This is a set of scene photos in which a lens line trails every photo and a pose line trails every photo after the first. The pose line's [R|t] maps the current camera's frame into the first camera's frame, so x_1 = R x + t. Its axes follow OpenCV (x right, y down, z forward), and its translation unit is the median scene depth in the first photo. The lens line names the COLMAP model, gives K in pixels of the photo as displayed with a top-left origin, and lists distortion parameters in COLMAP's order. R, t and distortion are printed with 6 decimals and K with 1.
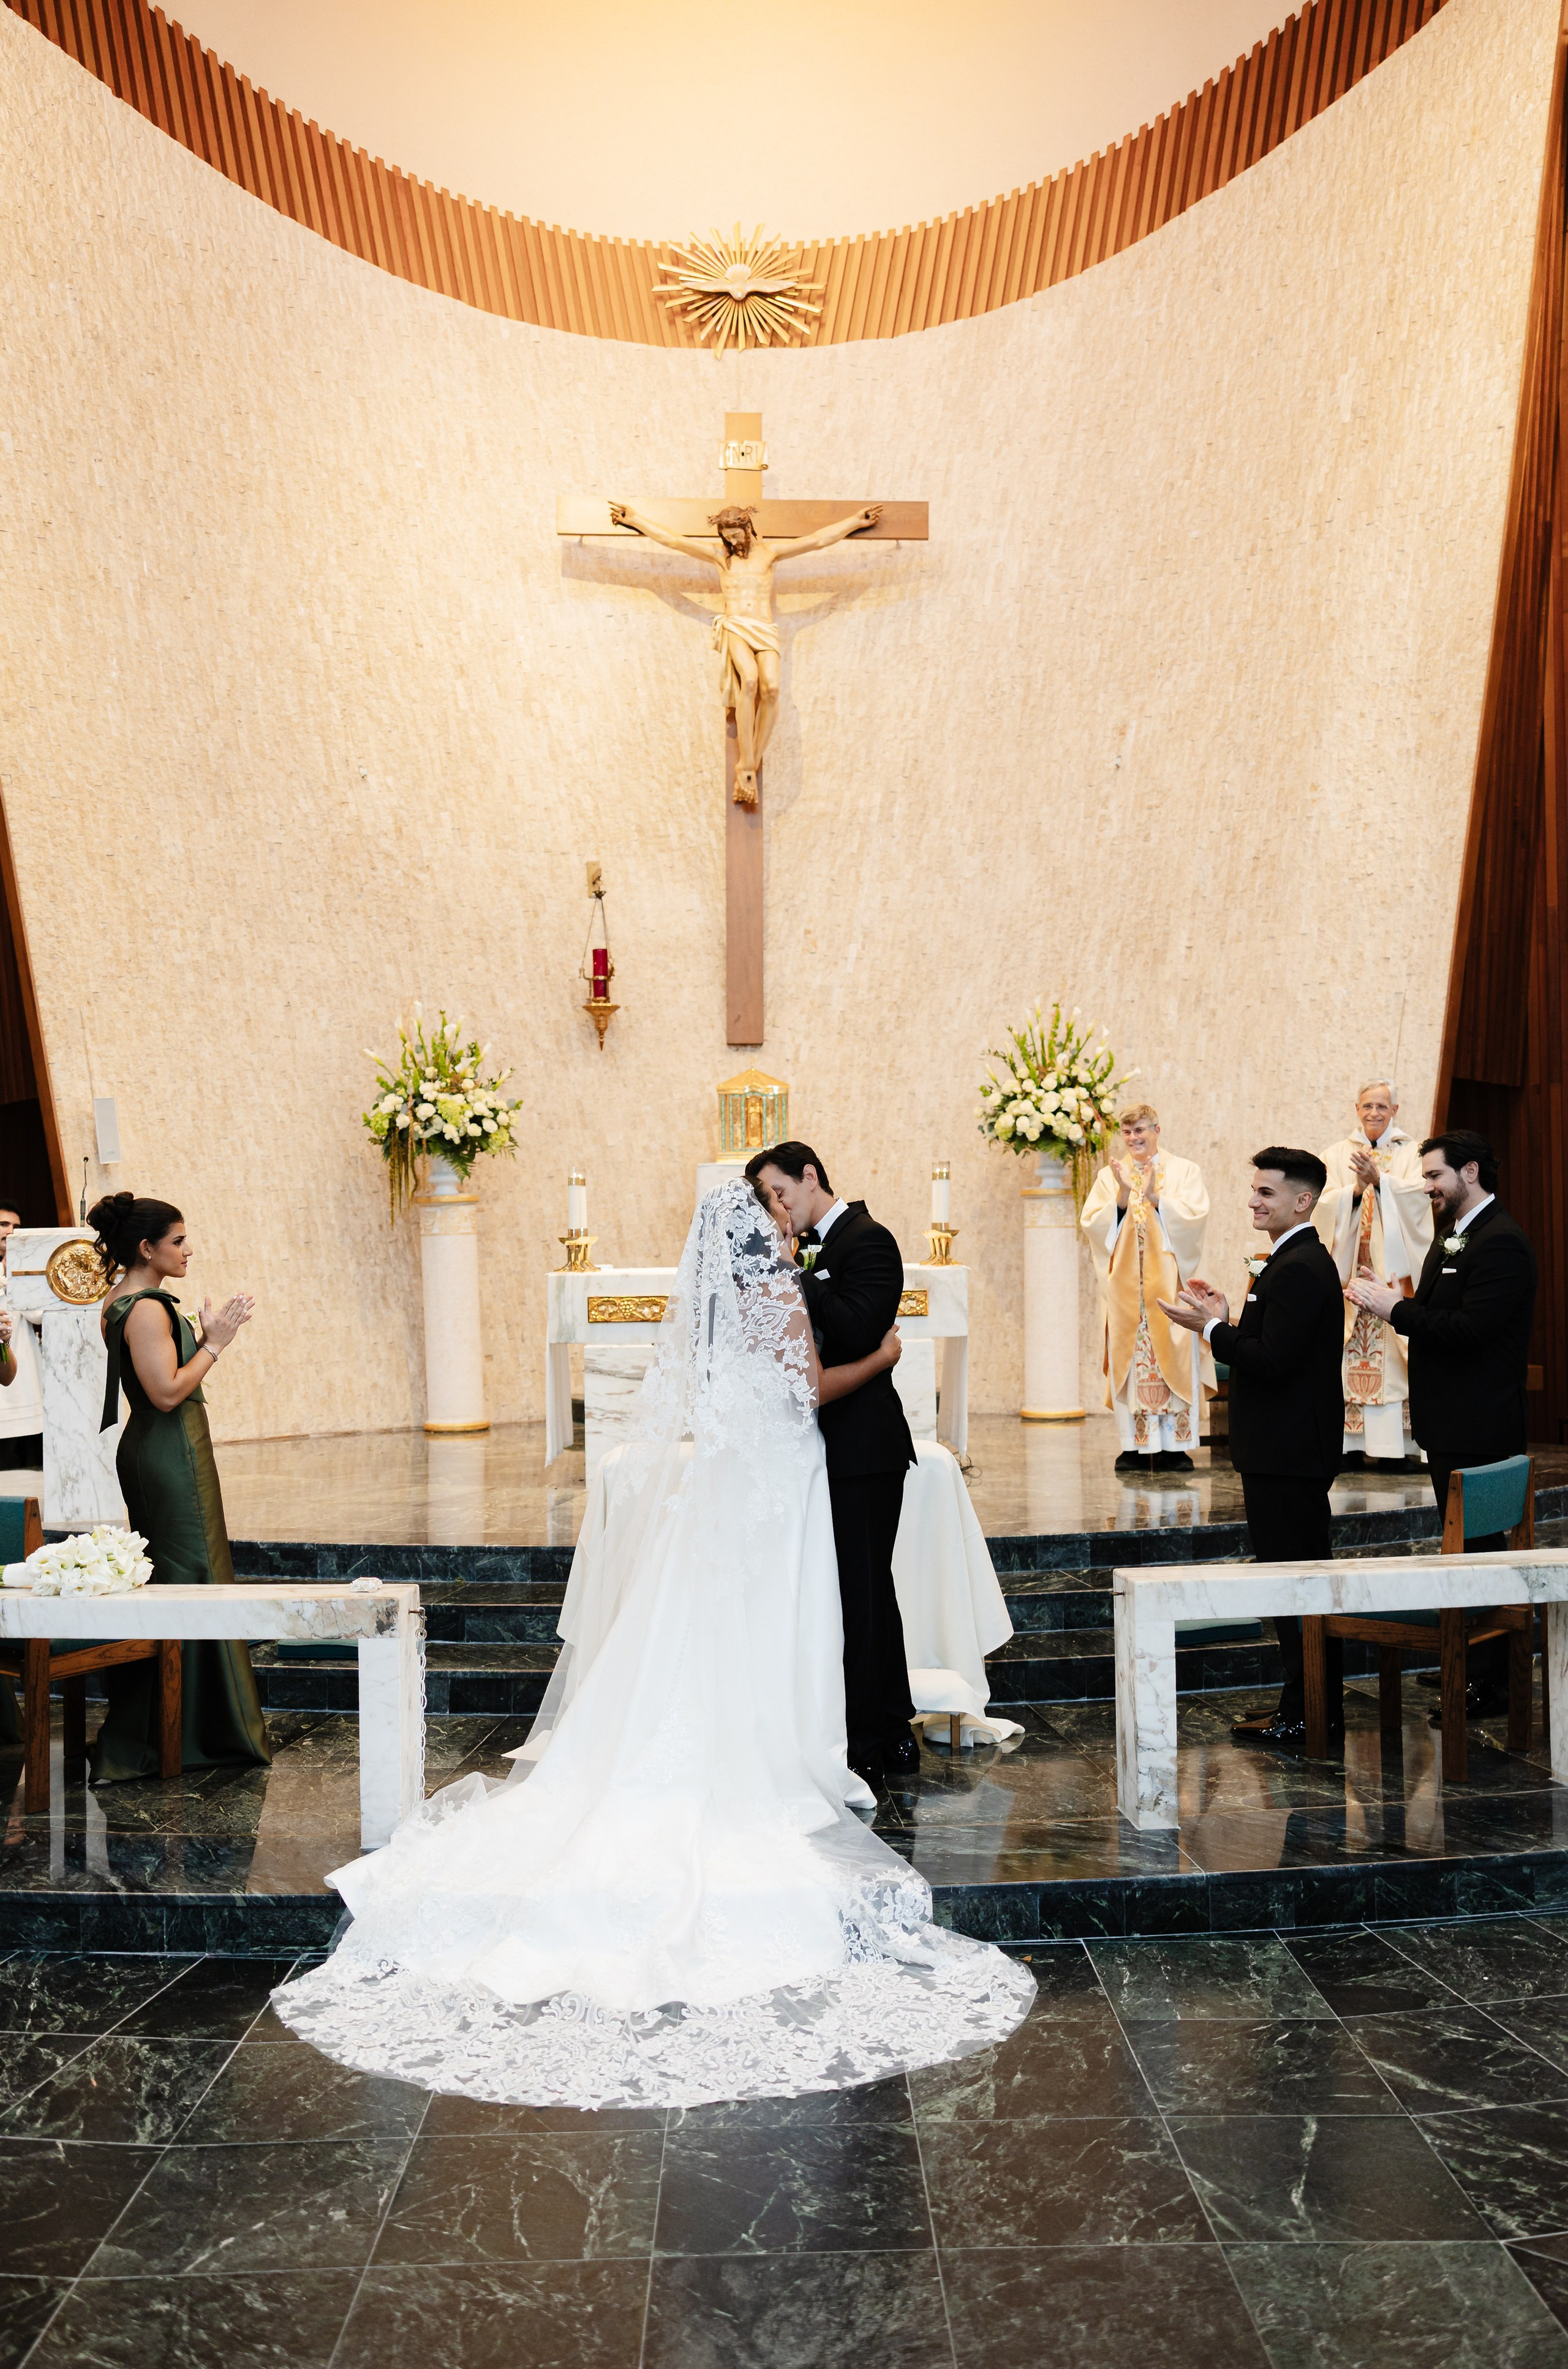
lens RADIAL K [[1978.3, 0, 814.4], [0, 1978.3, 1253.0], [0, 0, 1]] dist [0.007839, -0.003890]
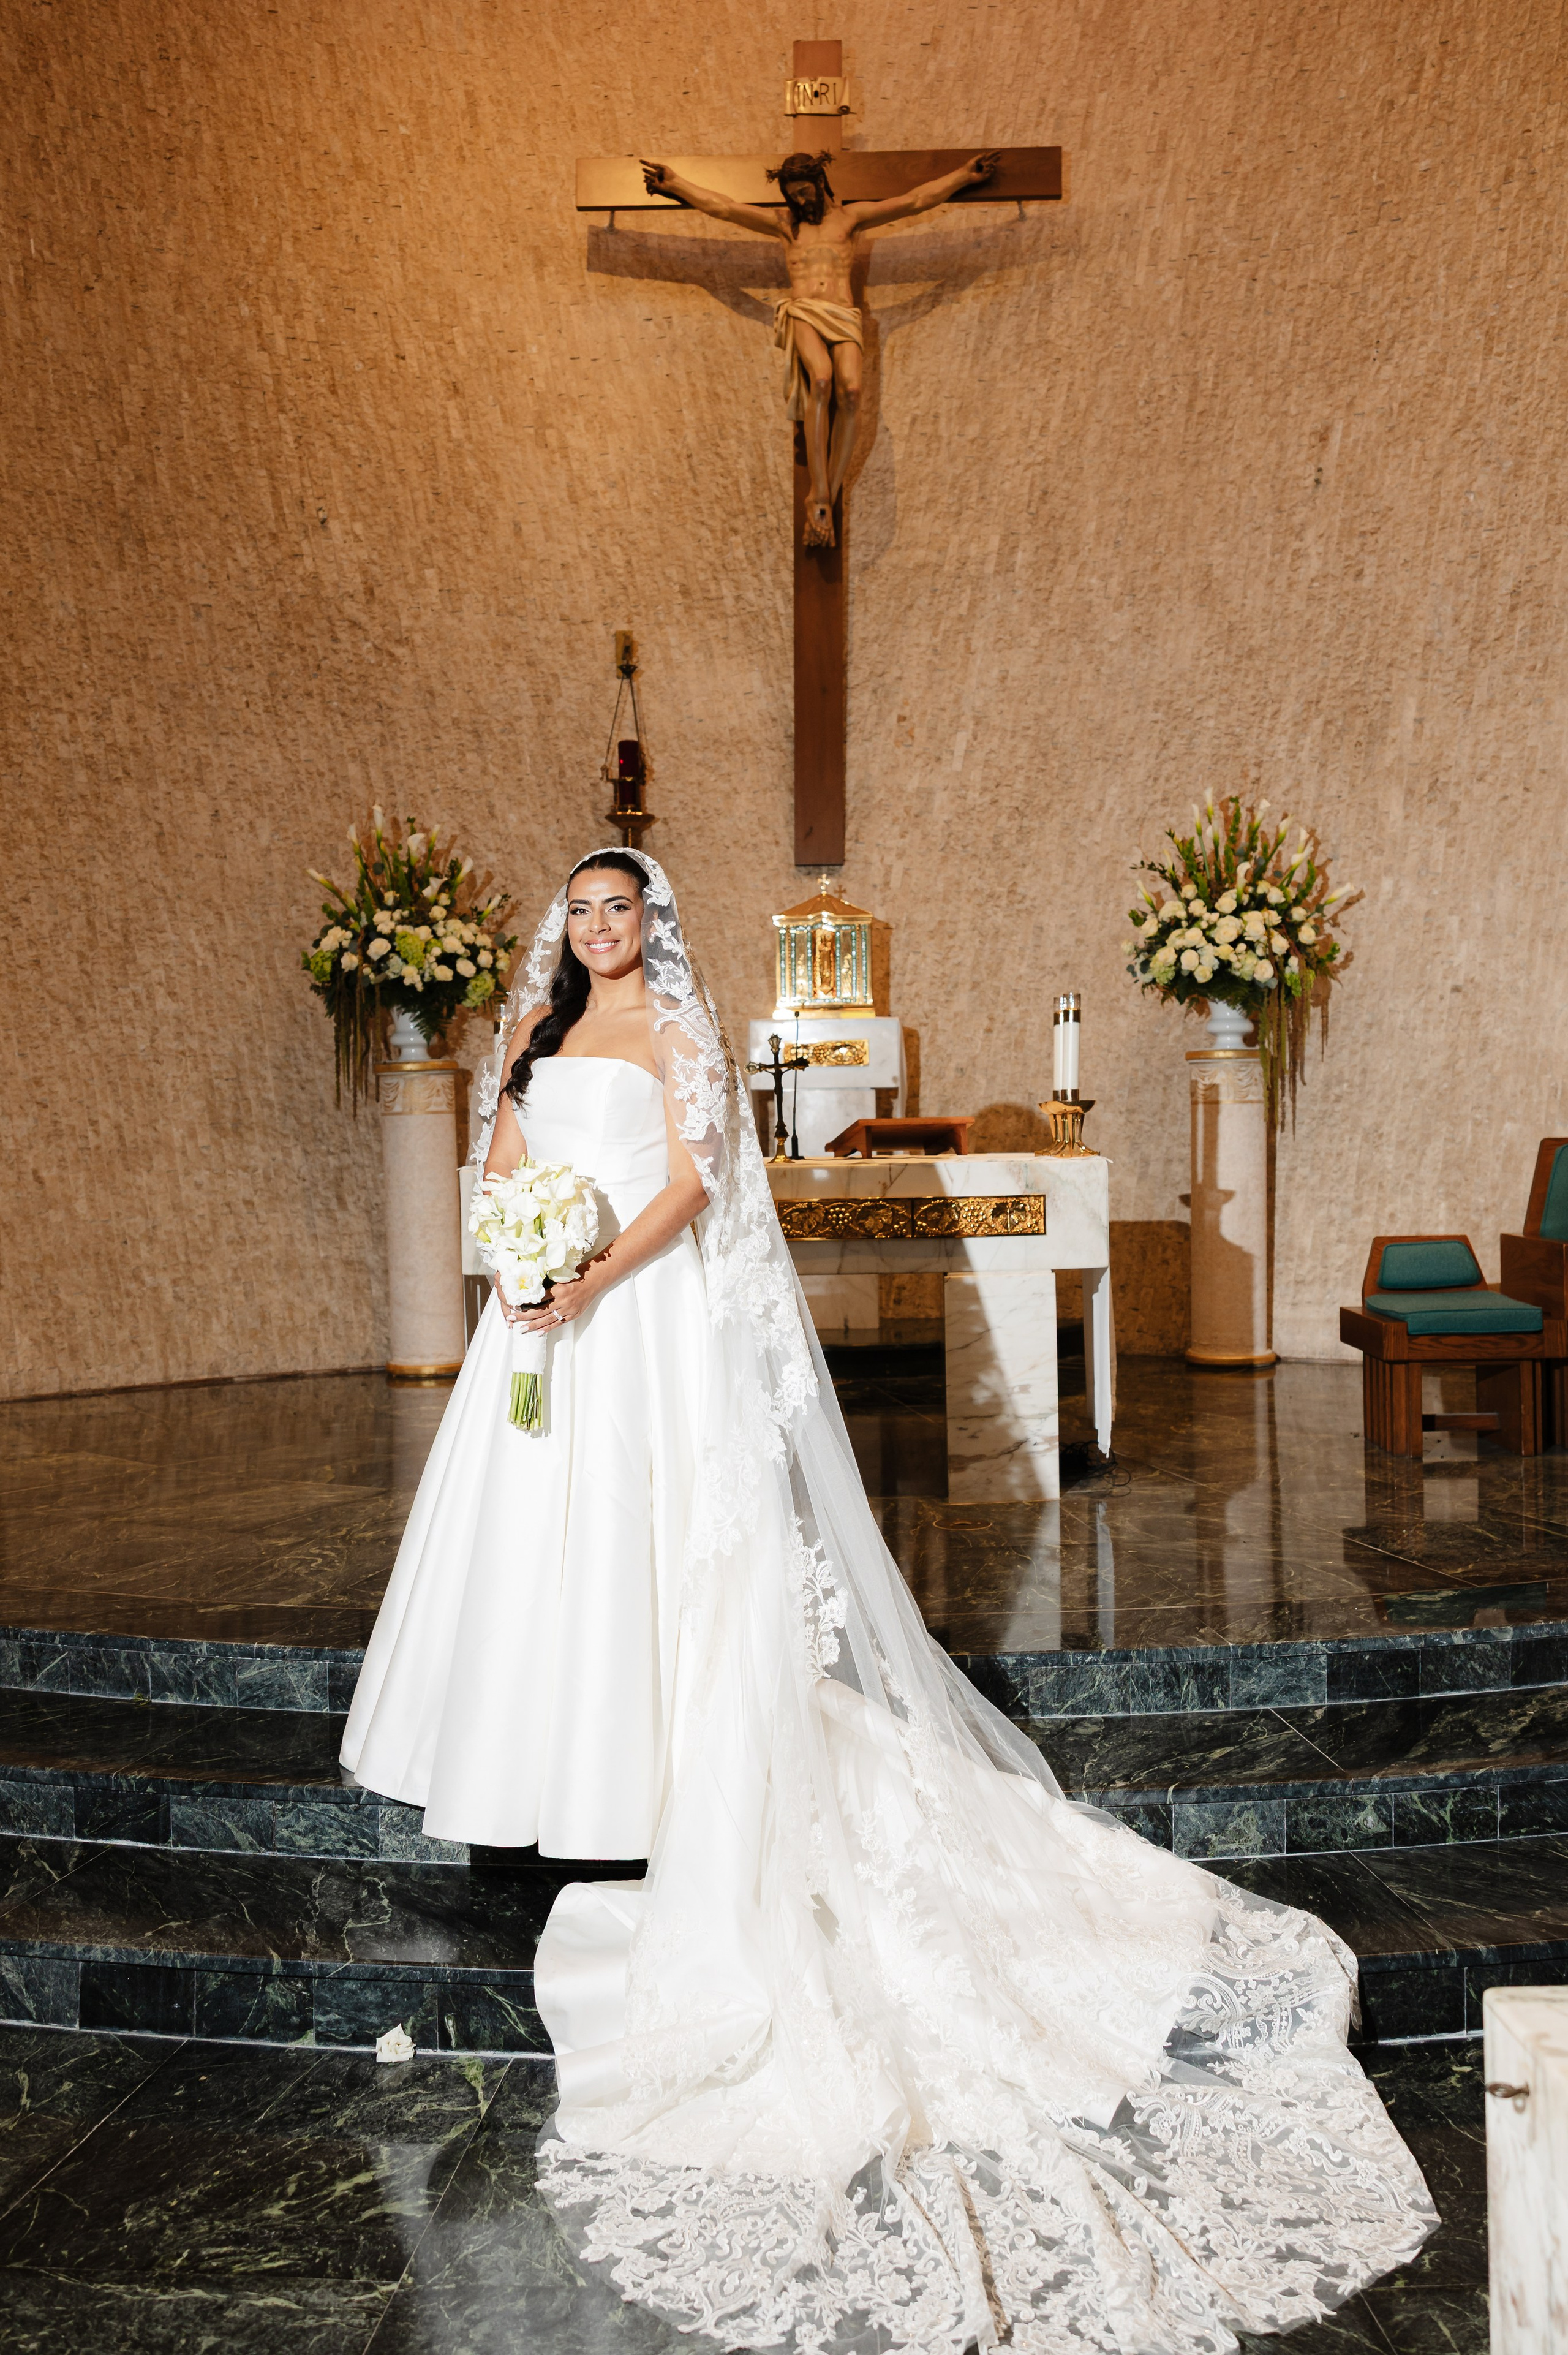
lens RADIAL K [[1966.3, 0, 793.4], [0, 1966.3, 1134.8], [0, 0, 1]] dist [0.007839, -0.003890]
pose [[0.996143, -0.000416, -0.087748, 0.022309], [-0.000048, 0.999986, -0.005286, 0.002431], [0.087749, 0.005270, 0.996129, 0.250882]]
